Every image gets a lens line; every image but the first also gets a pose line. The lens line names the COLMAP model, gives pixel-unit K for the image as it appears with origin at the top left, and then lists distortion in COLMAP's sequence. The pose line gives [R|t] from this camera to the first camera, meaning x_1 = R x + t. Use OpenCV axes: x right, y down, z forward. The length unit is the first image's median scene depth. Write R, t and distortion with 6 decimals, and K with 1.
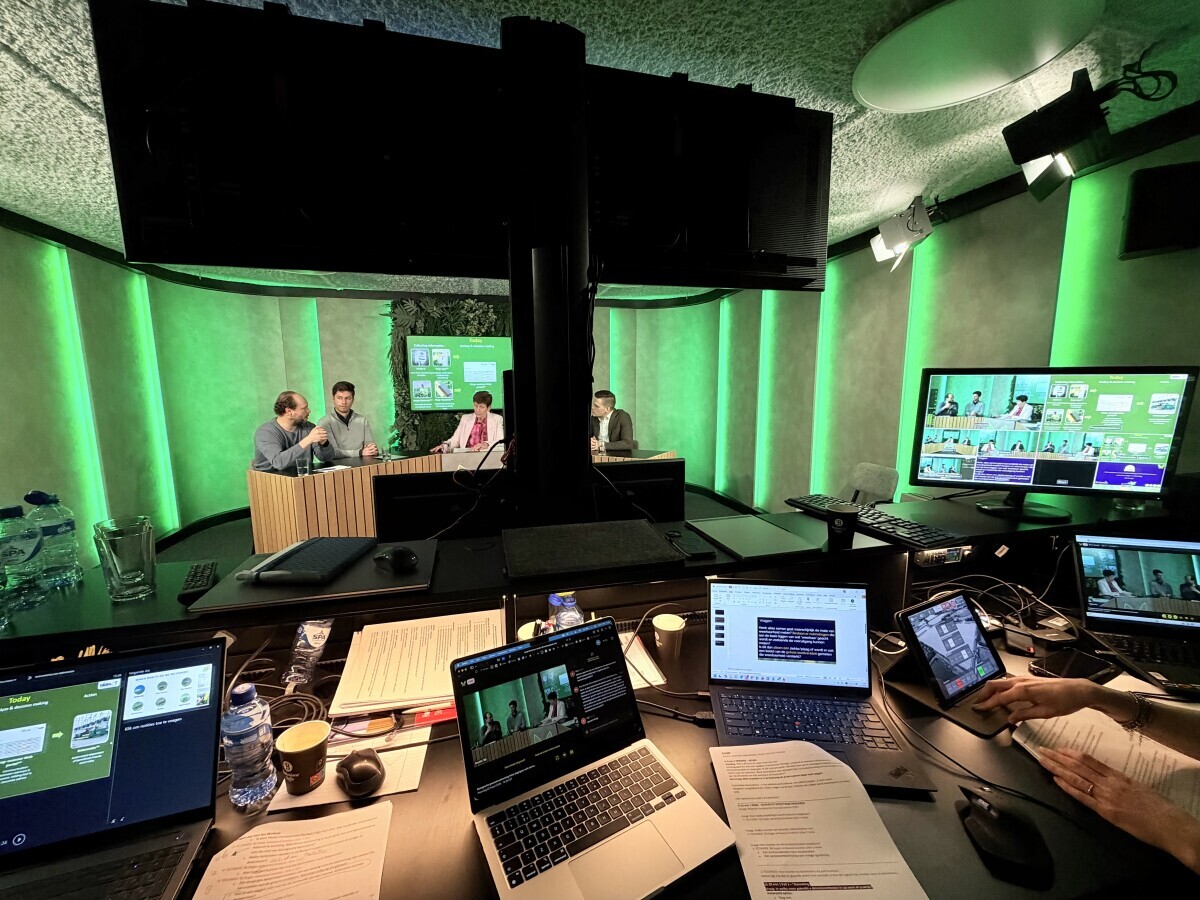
lens RADIAL K [[480.4, 0, 597.5], [0, 480.4, 450.7], [0, 0, 1]] dist [-0.006461, -0.000686]
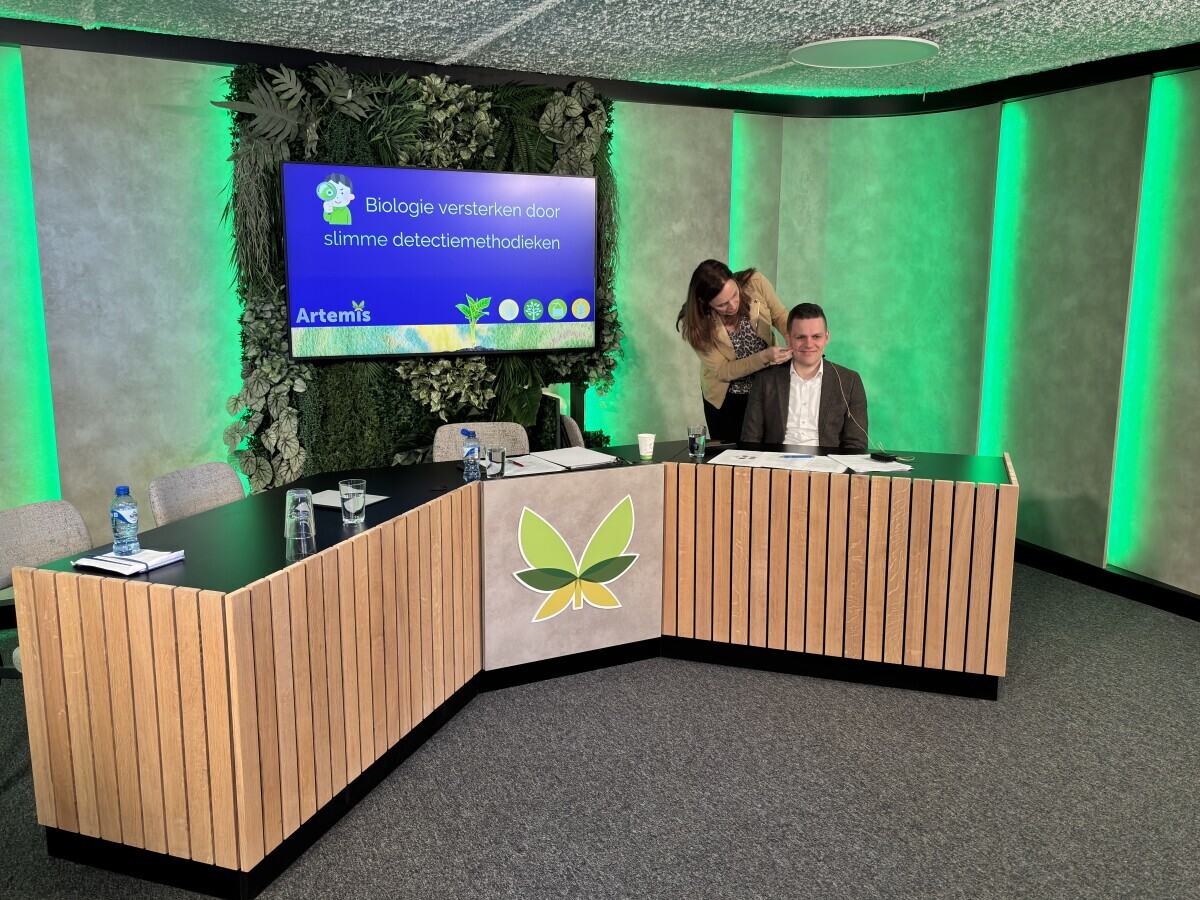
lens RADIAL K [[992.6, 0, 622.0], [0, 992.6, 436.3], [0, 0, 1]] dist [0.014823, 0.000755]
pose [[0.977245, -0.023764, 0.210780, -1.015898], [0.016540, 0.999216, 0.035971, -0.150489], [-0.211470, -0.031667, 0.976871, 0.524075]]
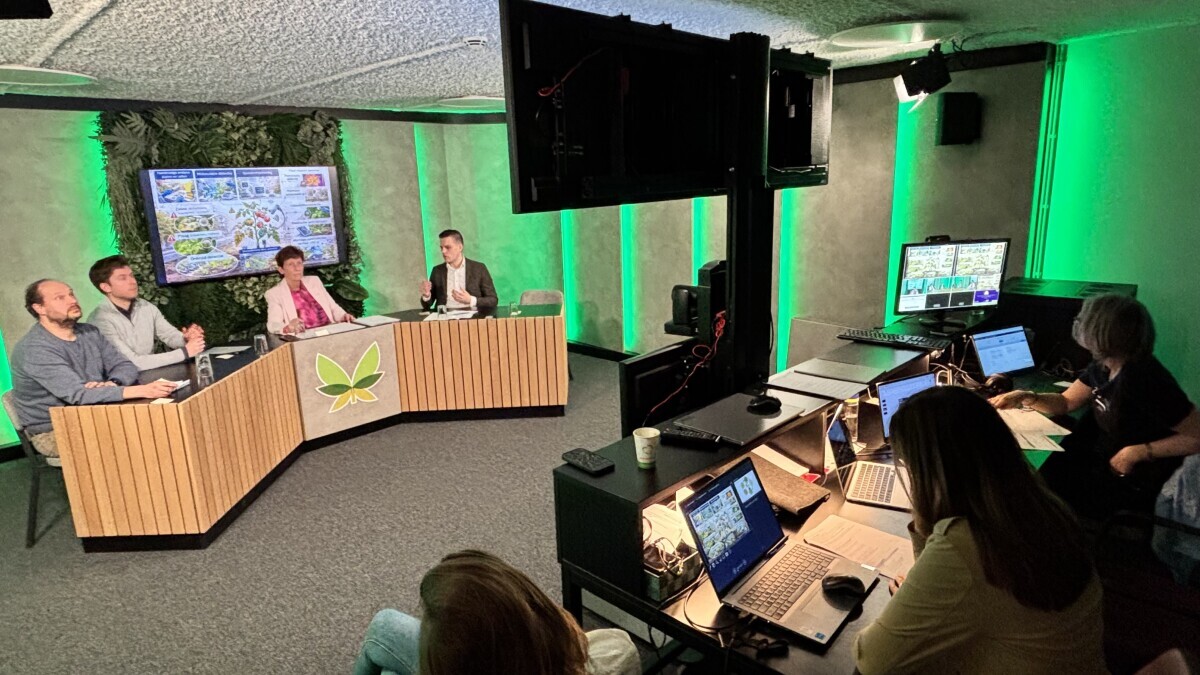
lens RADIAL K [[690.7, 0, 607.3], [0, 690.7, 338.2], [0, 0, 1]] dist [-0.004379, -0.013486]
pose [[0.850386, -0.138331, 0.507650, -1.202557], [0.097515, 0.989542, 0.106292, -0.171832], [-0.517044, -0.040886, 0.854982, -0.427545]]
